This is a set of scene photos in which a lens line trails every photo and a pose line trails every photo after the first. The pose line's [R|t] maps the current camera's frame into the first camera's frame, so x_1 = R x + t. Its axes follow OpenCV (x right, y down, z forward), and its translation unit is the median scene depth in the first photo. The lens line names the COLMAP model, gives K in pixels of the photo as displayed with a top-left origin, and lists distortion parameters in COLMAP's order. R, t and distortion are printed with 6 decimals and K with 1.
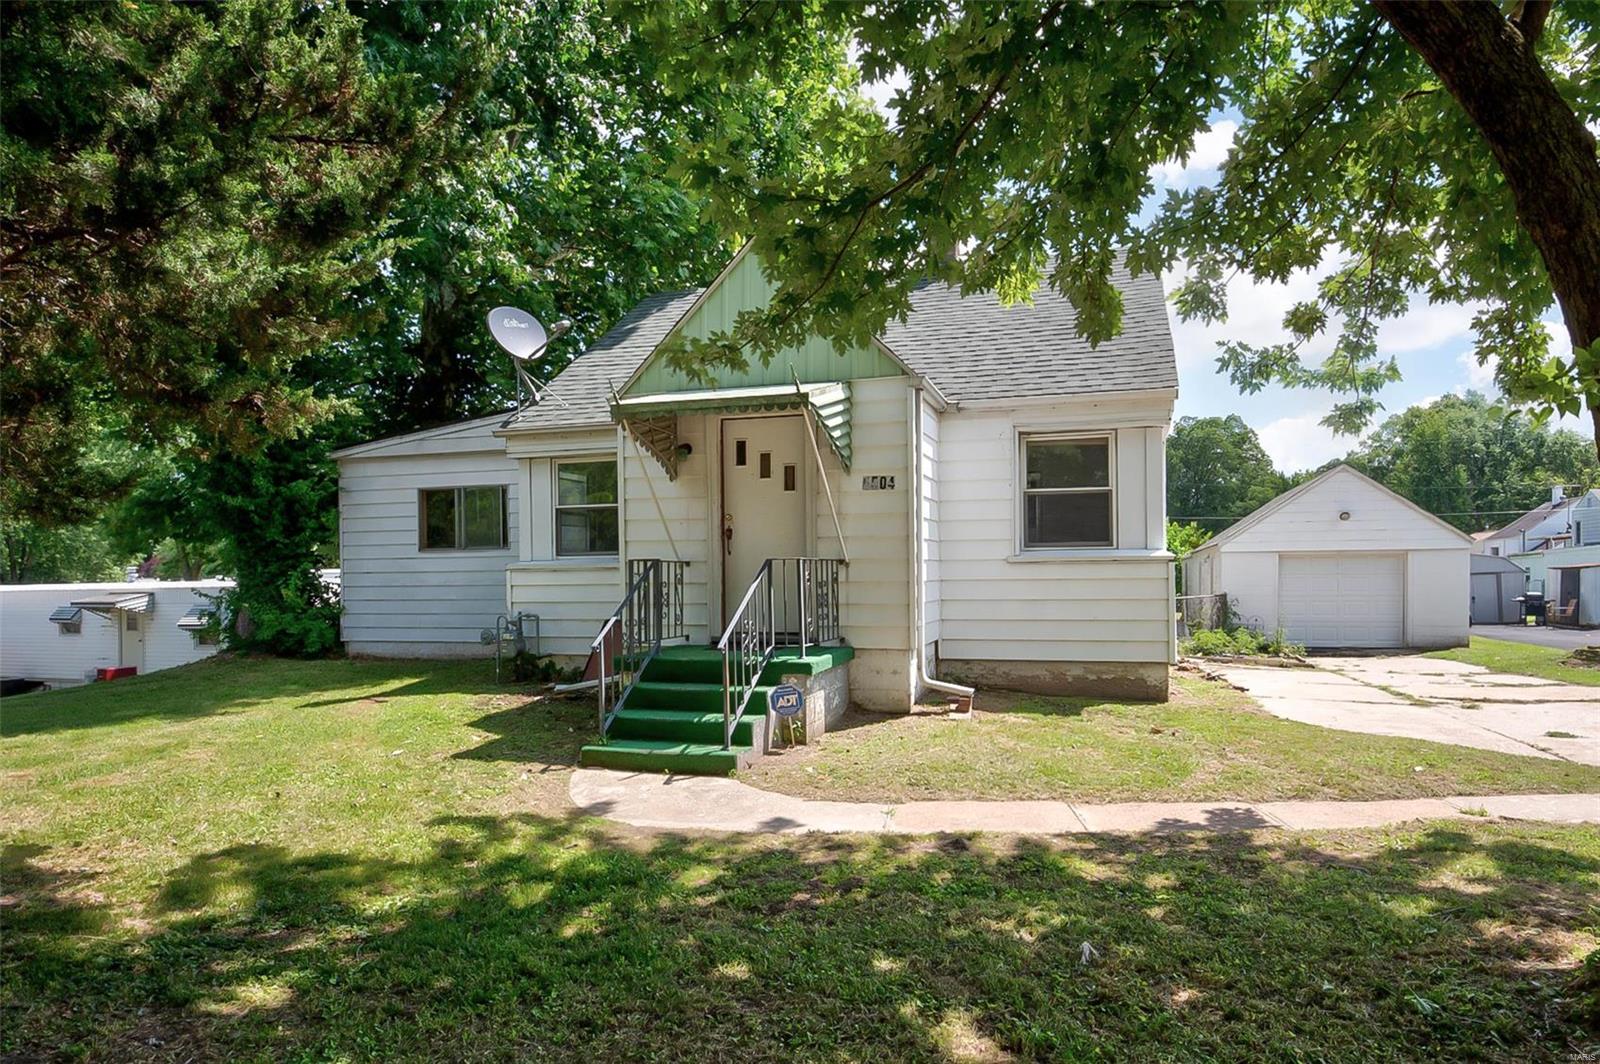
lens RADIAL K [[832.6, 0, 839.6], [0, 832.6, 535.1], [0, 0, 1]] dist [-0.001085, -0.000180]
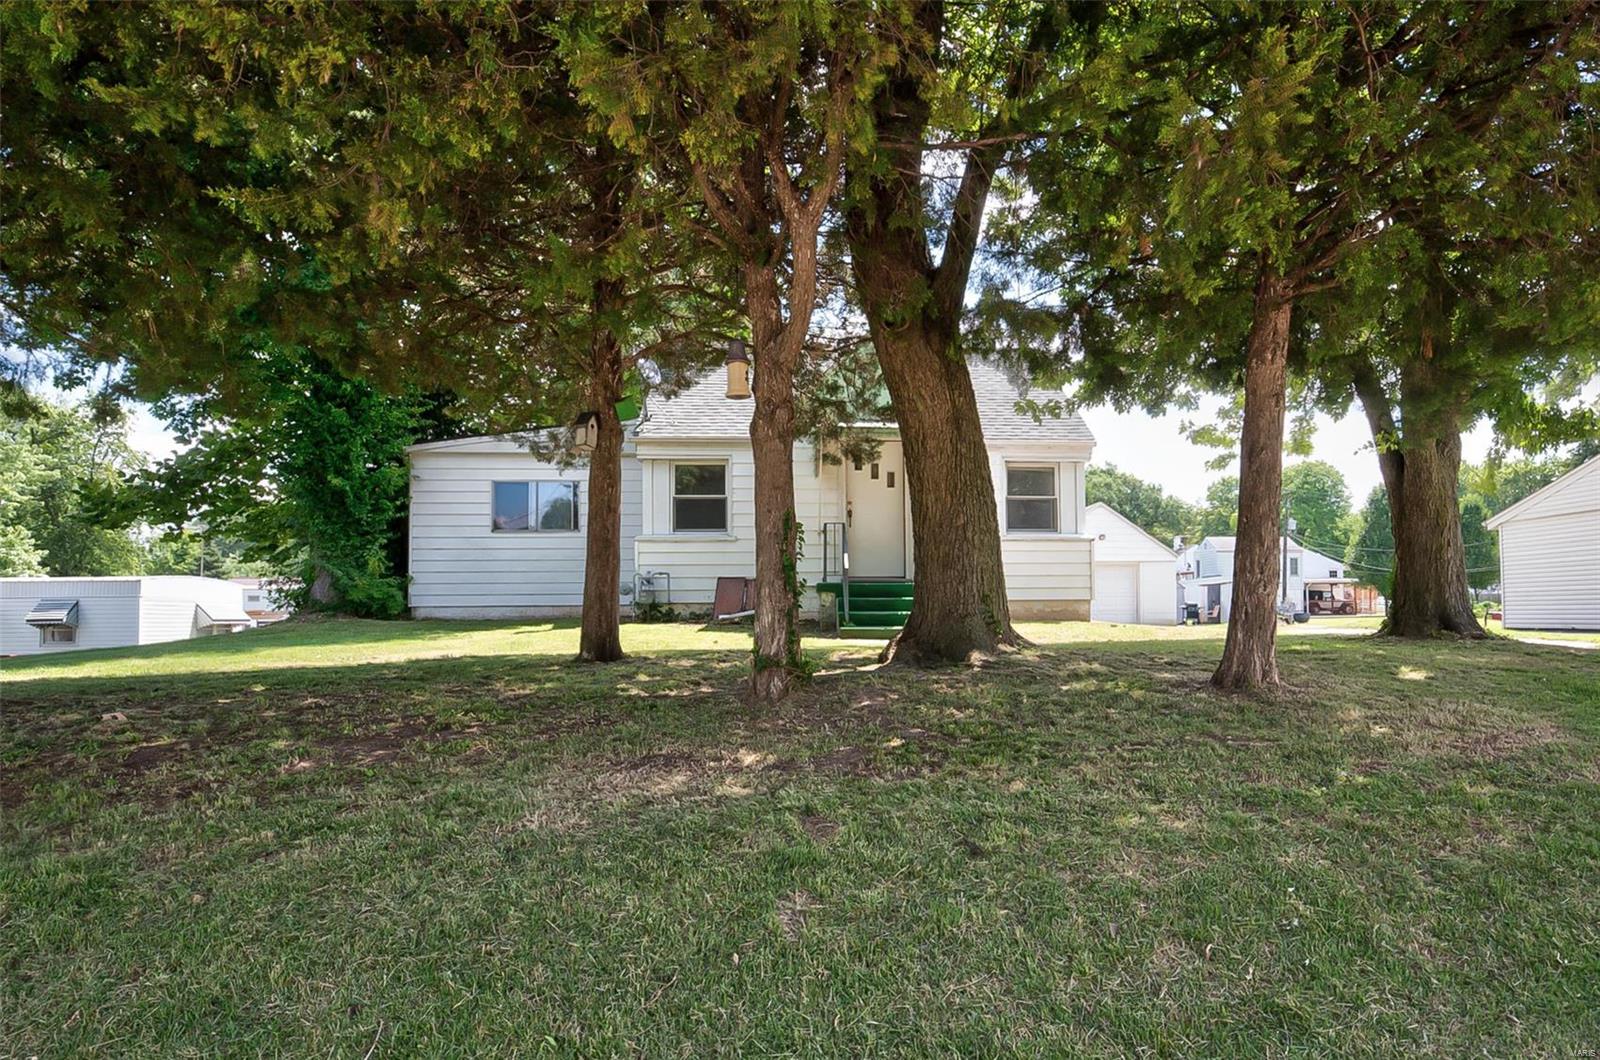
lens RADIAL K [[808.4, 0, 800.0], [0, 808.4, 530.0], [0, 0, 1]] dist [-0.000199, -0.001047]
pose [[0.958560, 0.035268, 0.282700, -0.410827], [-0.021882, 0.998491, -0.050370, 0.067488], [-0.284050, 0.042096, 0.957885, -0.265998]]
